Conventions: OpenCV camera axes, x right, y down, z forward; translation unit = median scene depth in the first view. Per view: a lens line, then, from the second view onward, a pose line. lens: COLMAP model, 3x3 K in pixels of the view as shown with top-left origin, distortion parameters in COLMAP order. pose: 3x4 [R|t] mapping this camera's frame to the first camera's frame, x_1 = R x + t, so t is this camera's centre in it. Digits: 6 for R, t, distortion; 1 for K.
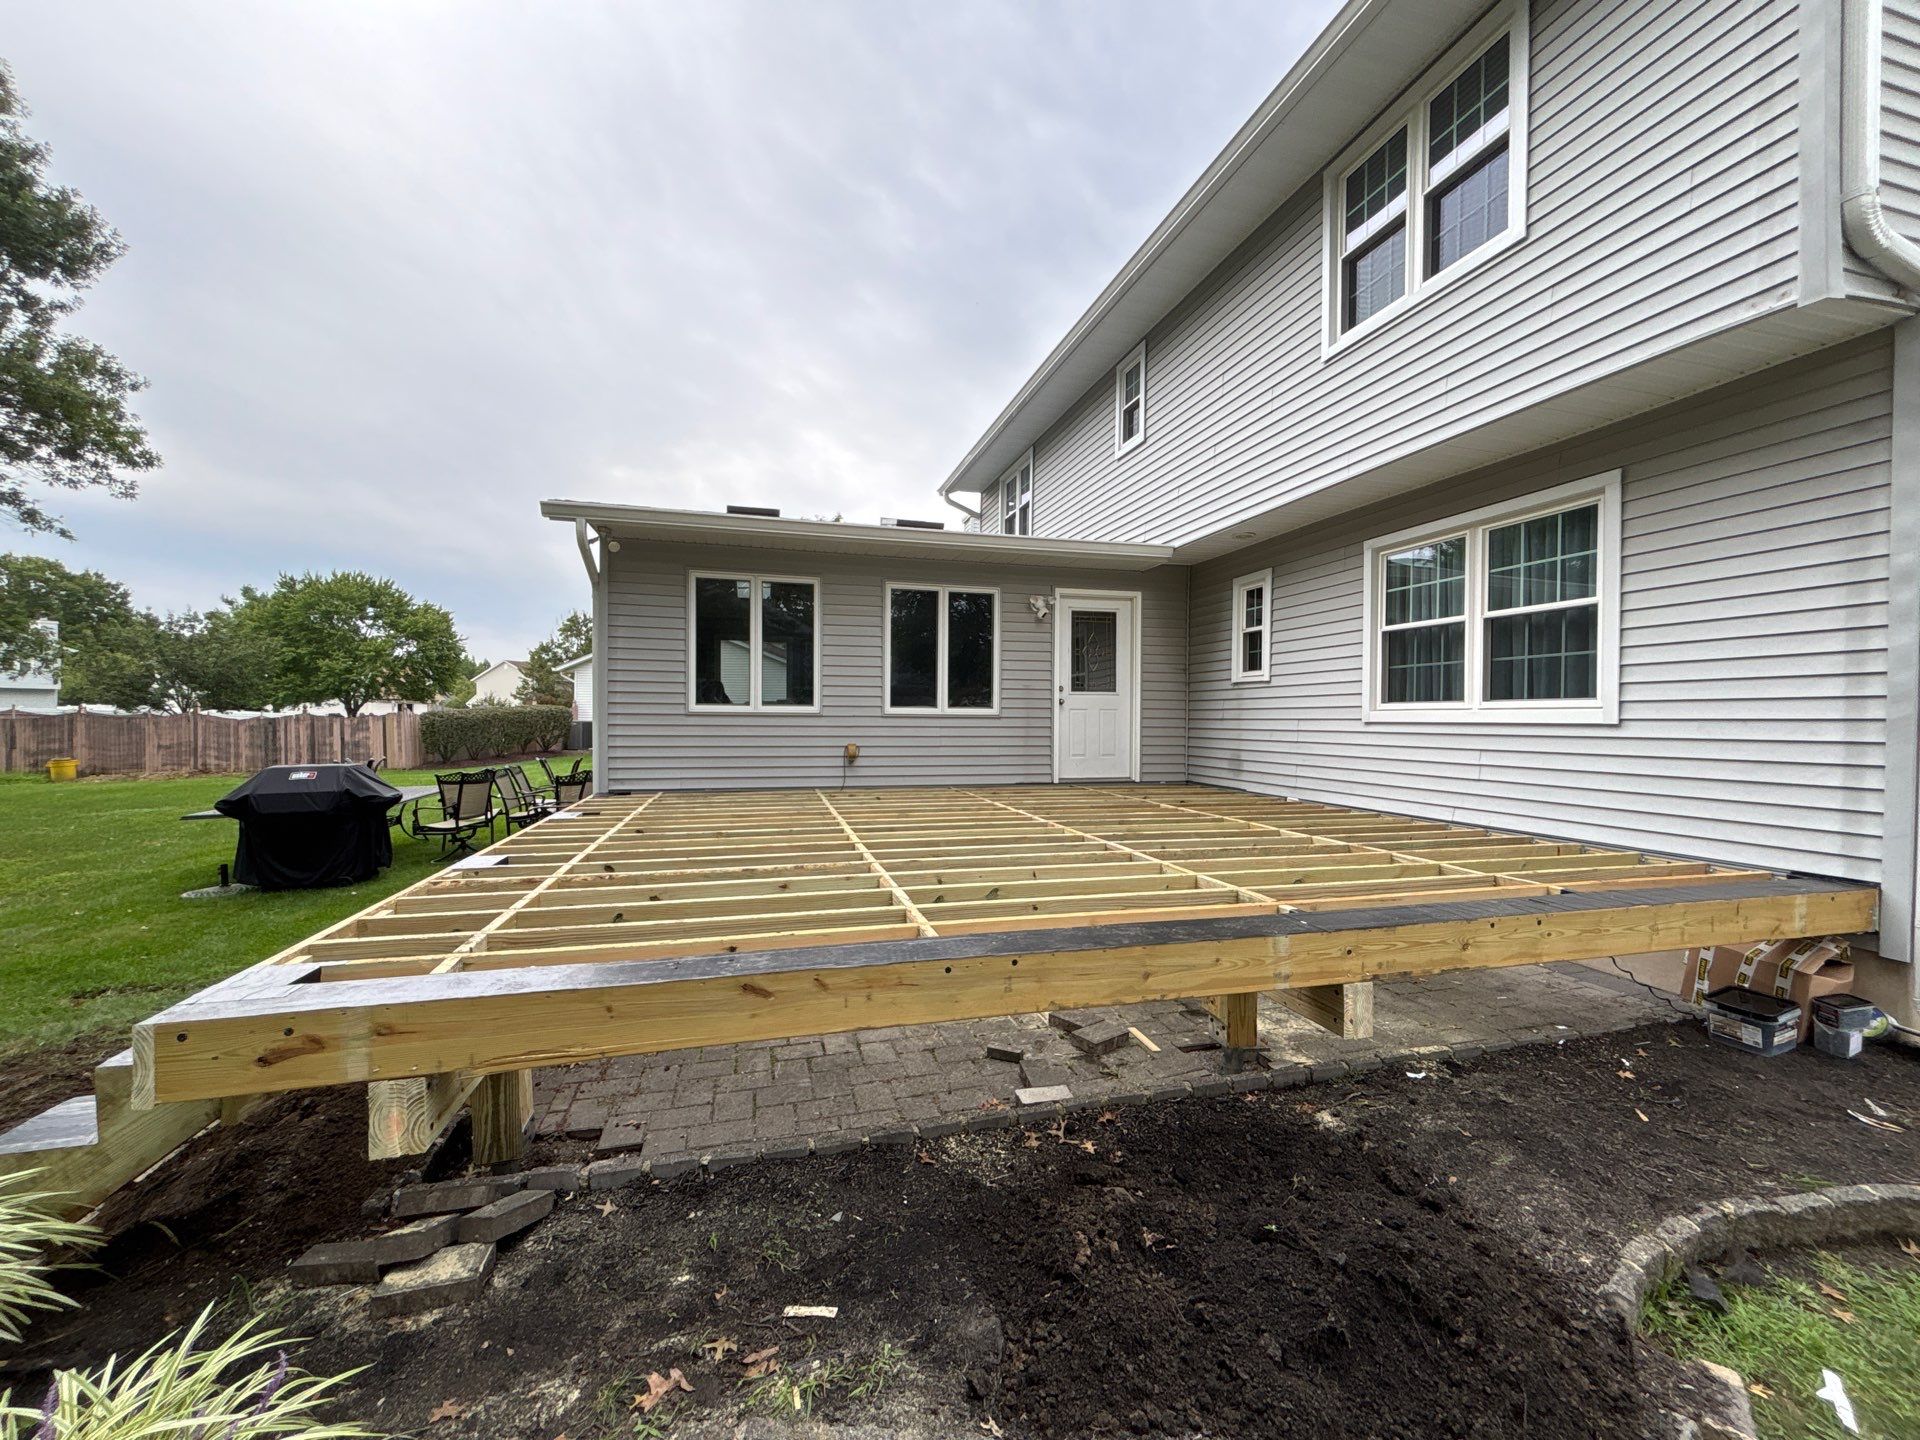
lens RADIAL K [[771.0, 0, 959.0], [0, 771.0, 724.3], [0, 0, 1]] dist [0.000618, -0.001420]
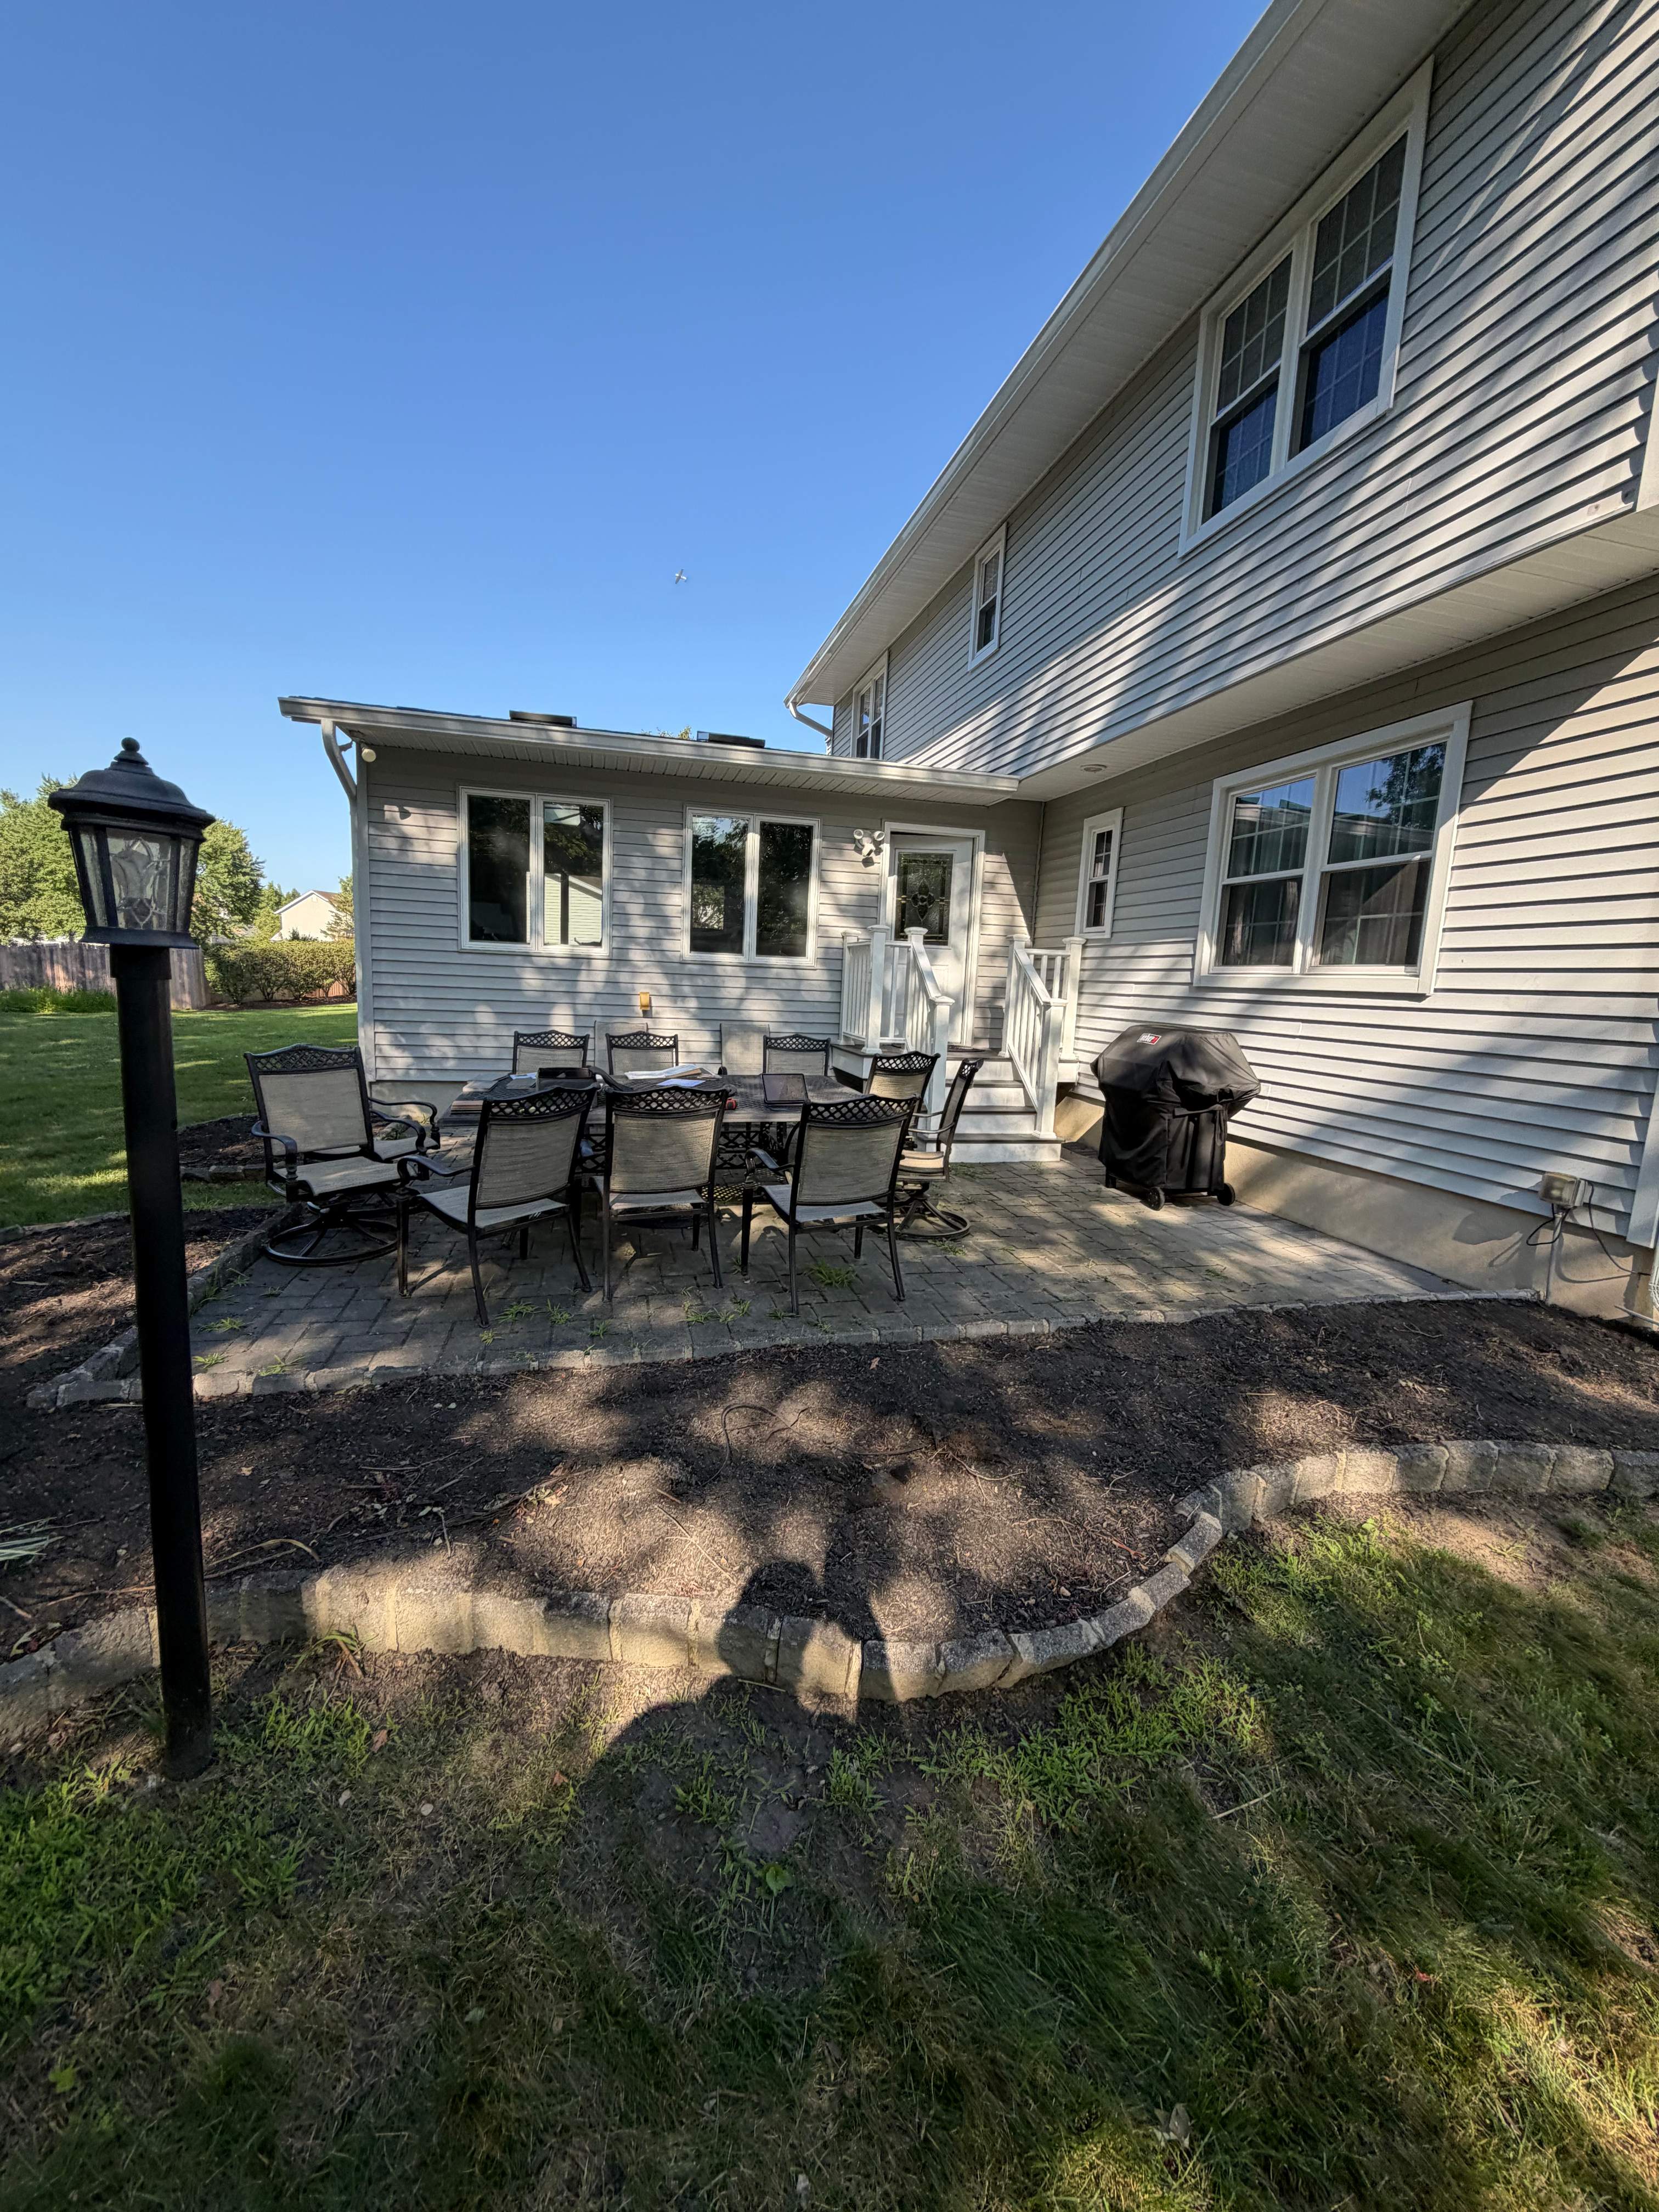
lens RADIAL K [[878.4, 0, 830.9], [0, 878.4, 1095.0], [0, 0, 1]] dist [0.001320, 0.000857]
pose [[0.999258, 0.037965, -0.006563, 0.092425], [-0.036853, 0.991531, 0.124530, 0.008924], [0.011235, -0.124196, 0.992194, -0.032678]]
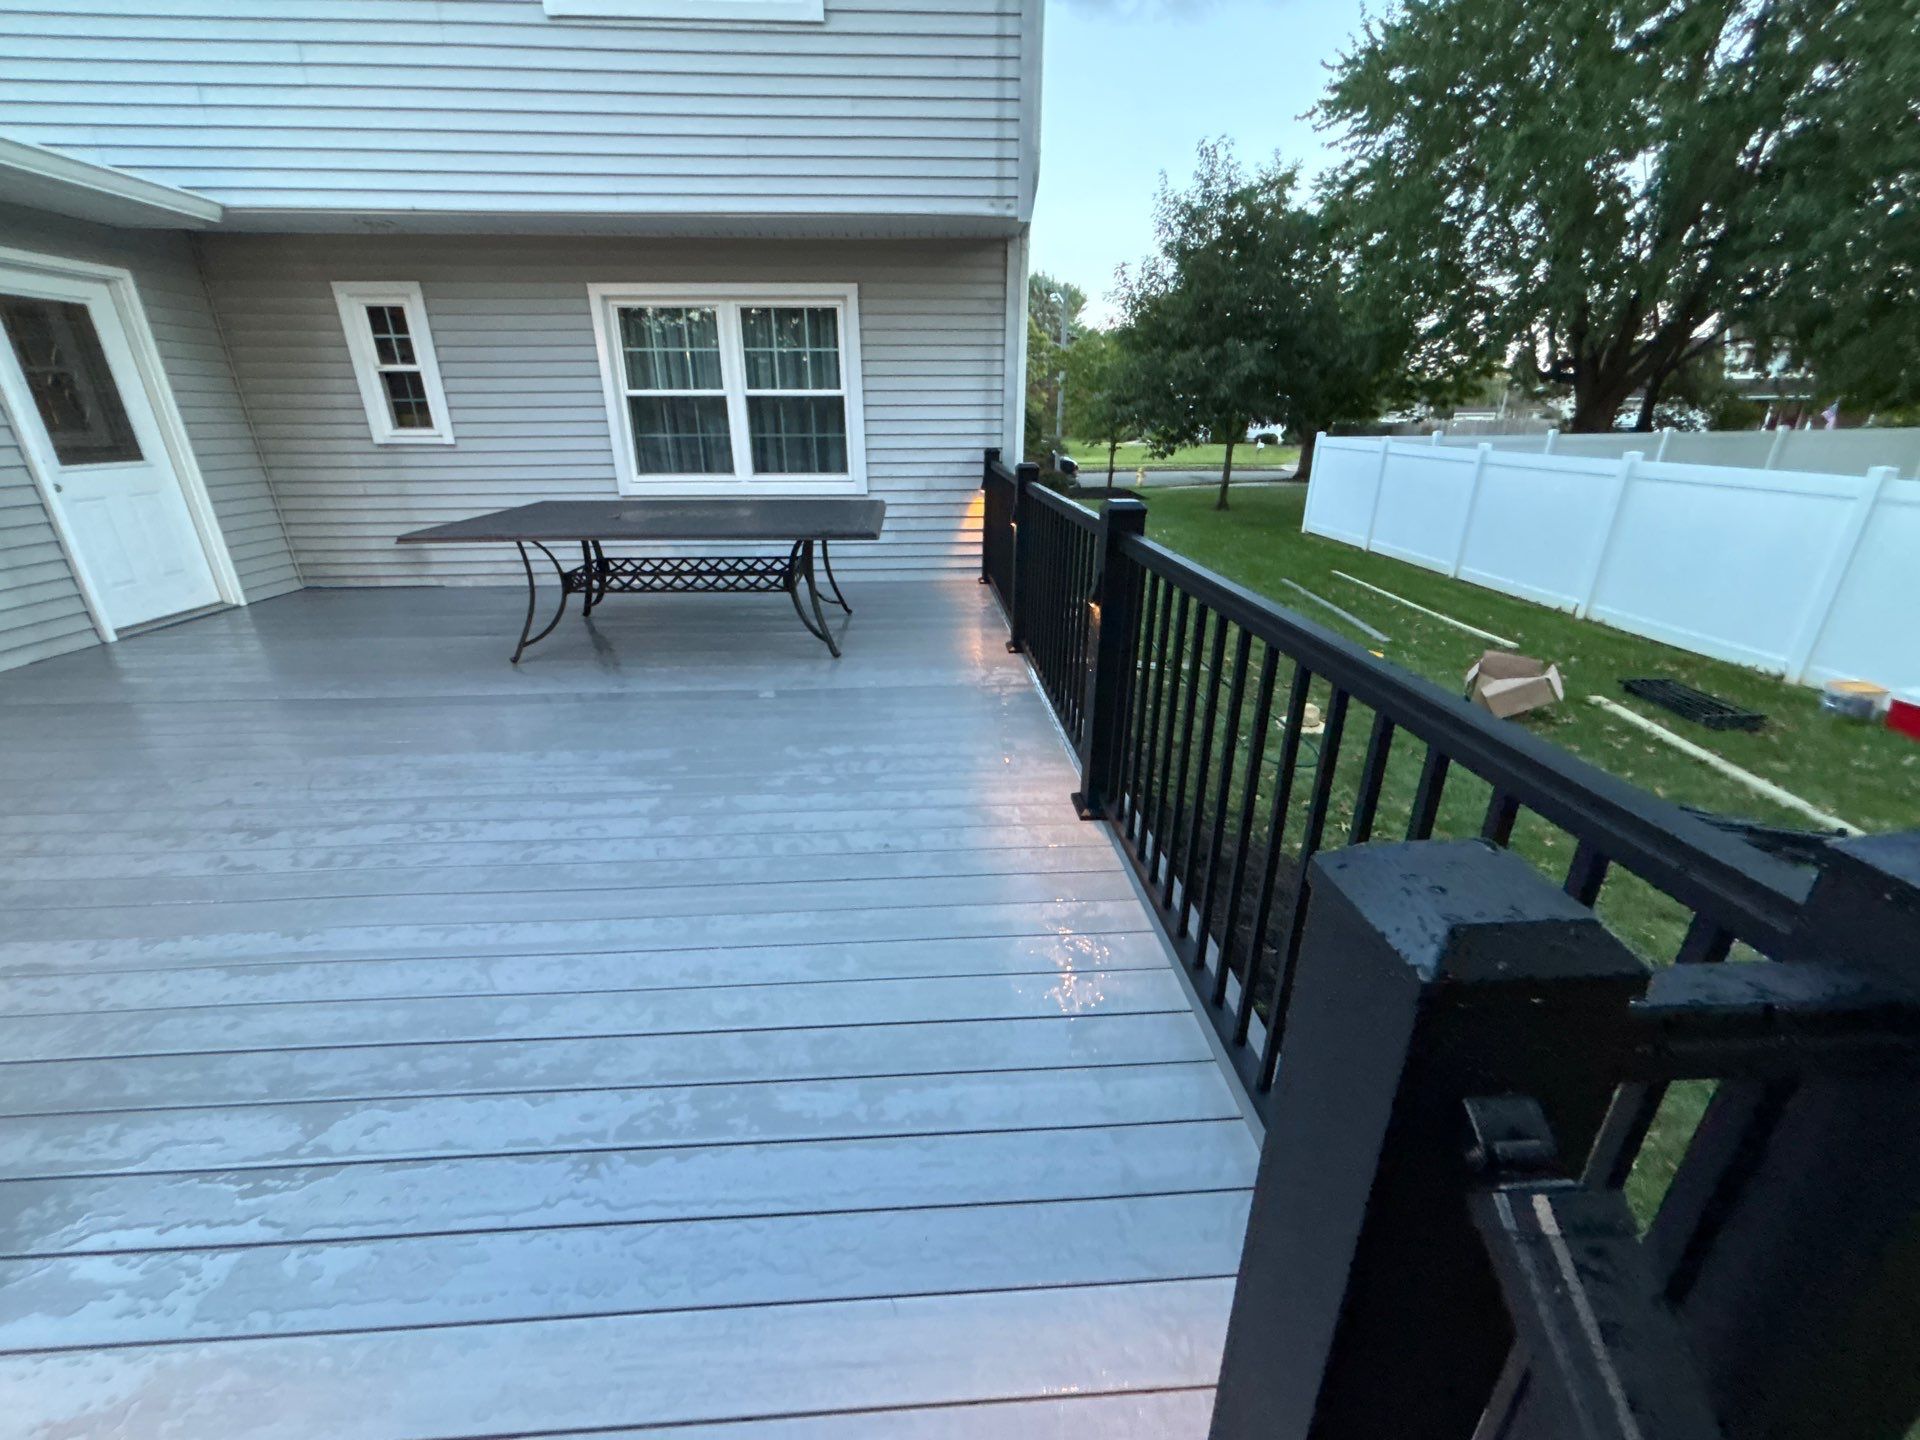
lens RADIAL K [[771.0, 0, 957.9], [0, 771.0, 725.6], [0, 0, 1]] dist [0.000618, -0.001420]
pose [[0.201858, -0.370284, 0.906721, -0.313411], [0.011310, 0.926598, 0.375884, -0.079224], [-0.979350, -0.065620, 0.191229, 0.326280]]
